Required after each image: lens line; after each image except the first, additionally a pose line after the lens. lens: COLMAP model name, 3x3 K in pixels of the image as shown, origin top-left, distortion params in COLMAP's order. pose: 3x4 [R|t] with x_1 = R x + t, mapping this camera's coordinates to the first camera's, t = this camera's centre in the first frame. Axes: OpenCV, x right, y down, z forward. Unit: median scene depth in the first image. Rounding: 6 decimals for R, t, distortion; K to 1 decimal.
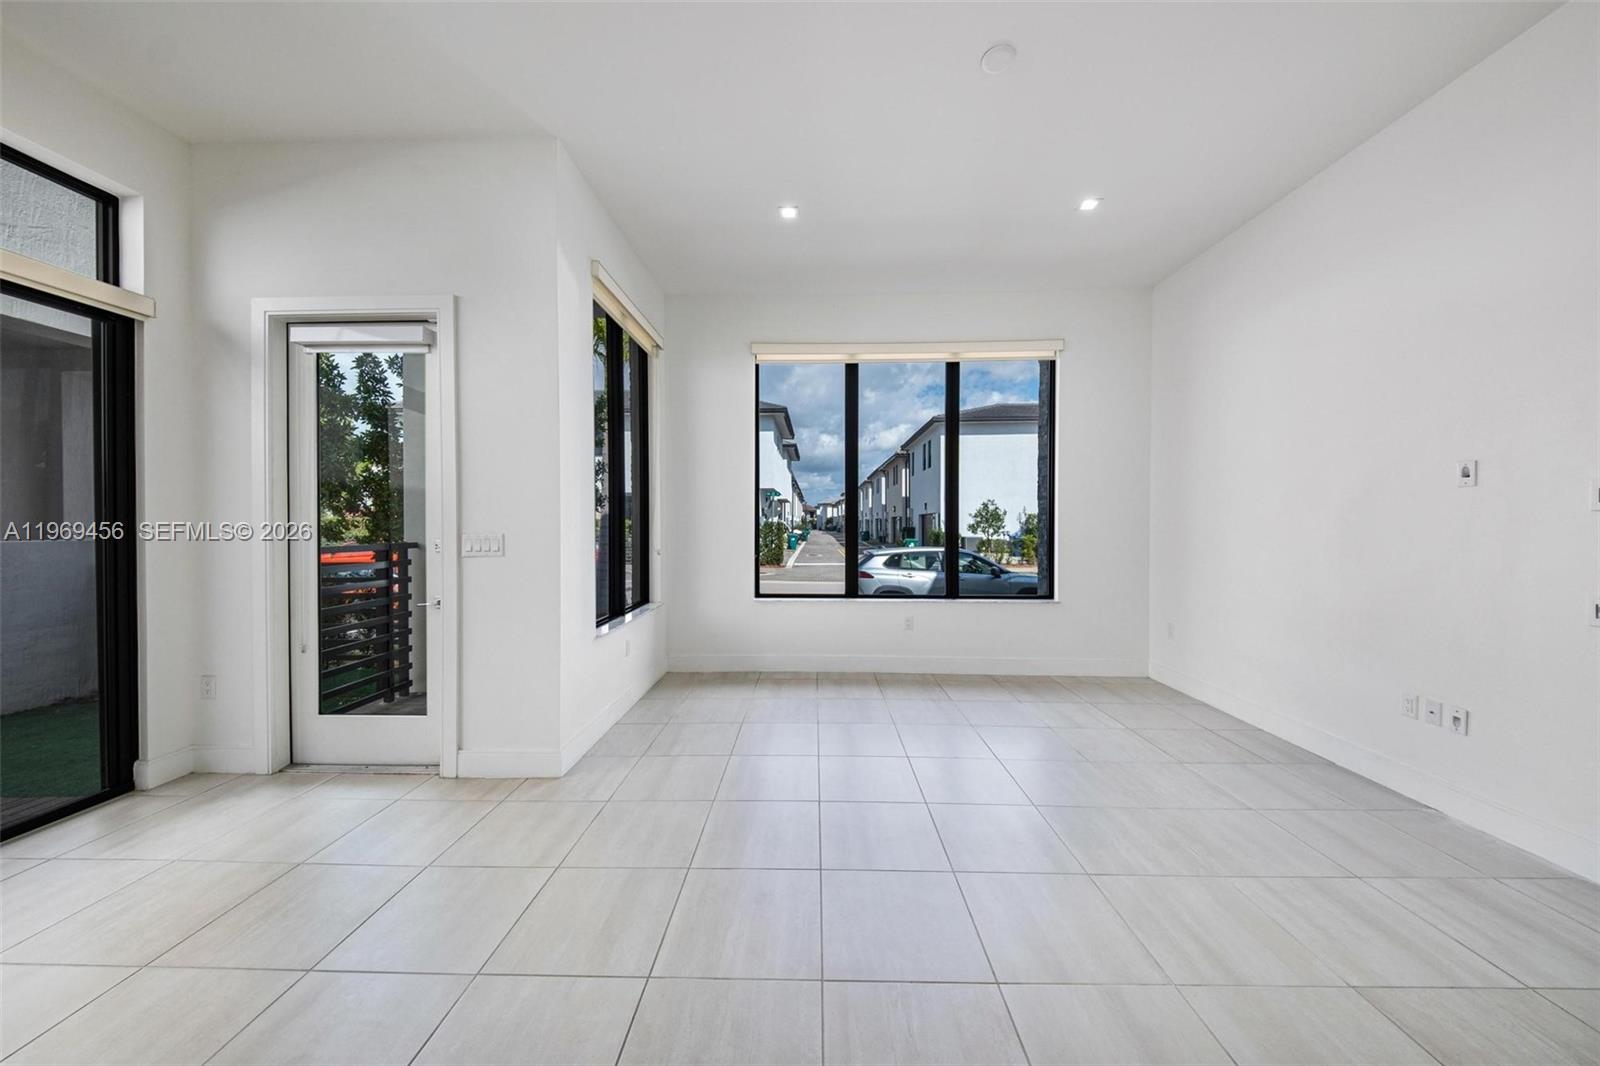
lens RADIAL K [[541.5, 0, 803.4], [0, 541.5, 530.0], [0, 0, 1]] dist [0.025795, -0.012222]
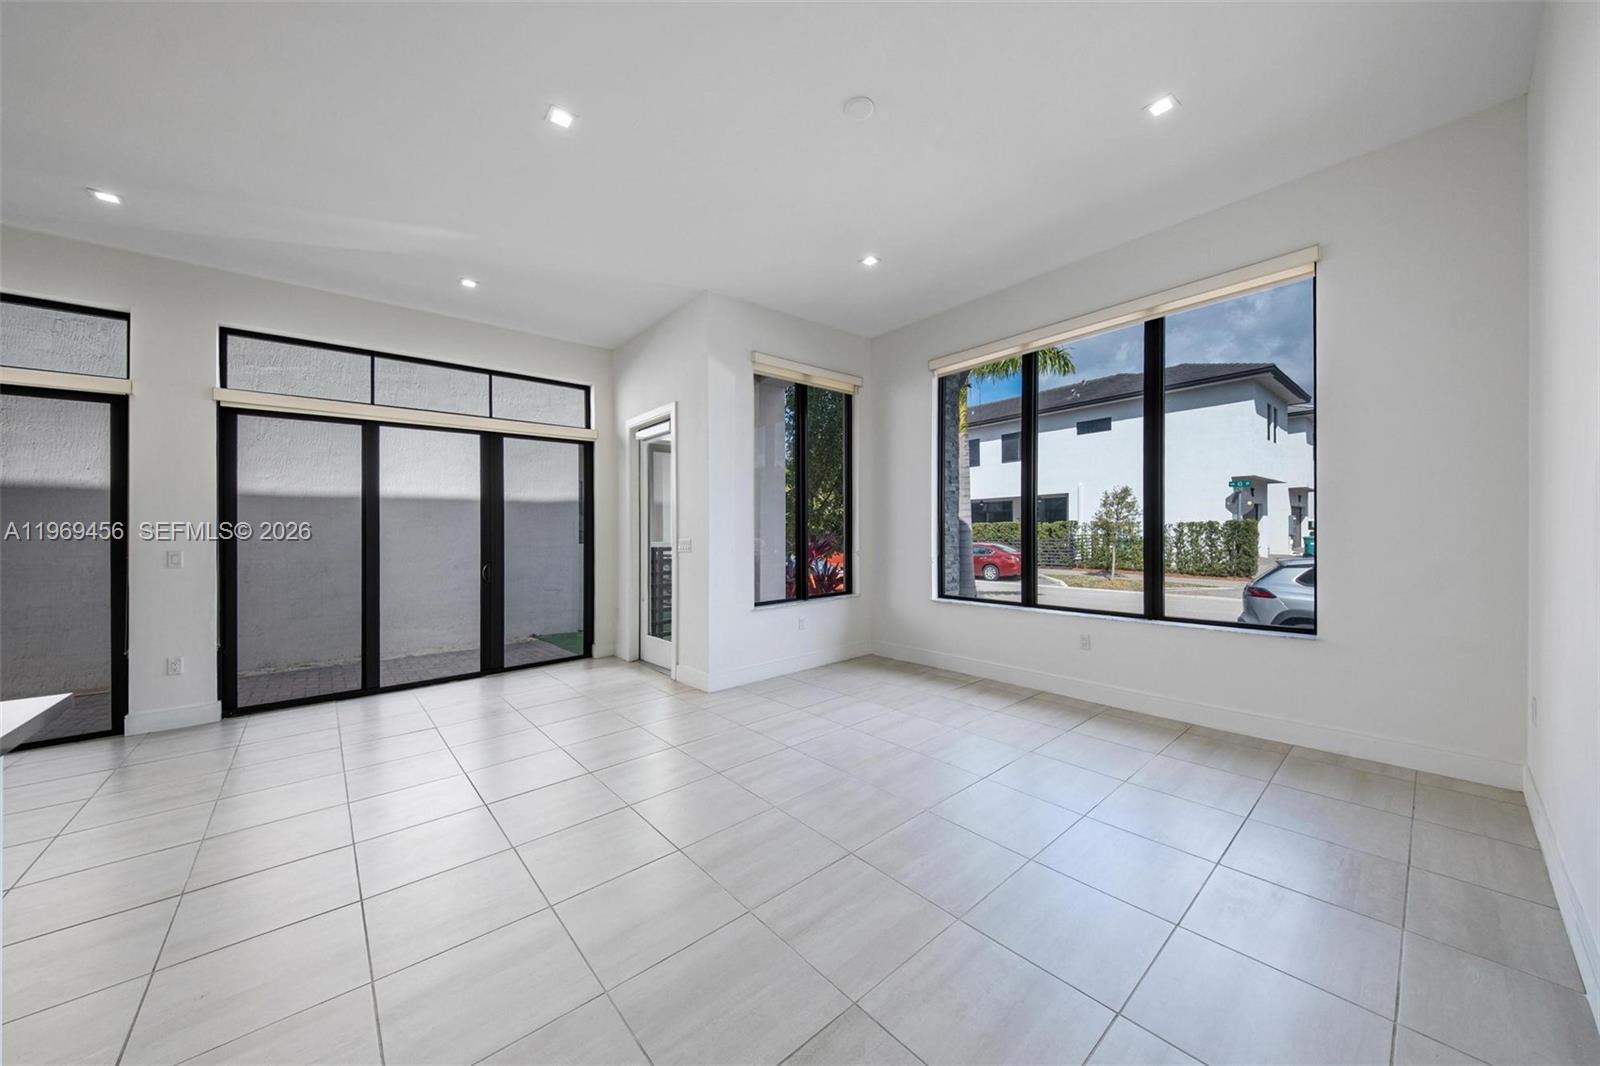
lens RADIAL K [[544.3, 0, 787.1], [0, 544.3, 532.2], [0, 0, 1]] dist [0.006079, -0.000025]
pose [[0.664187, -0.009621, -0.747504, 0.579477], [0.008817, 0.999948, -0.005036, -0.001737], [0.747514, -0.003246, 0.664238, 0.080301]]
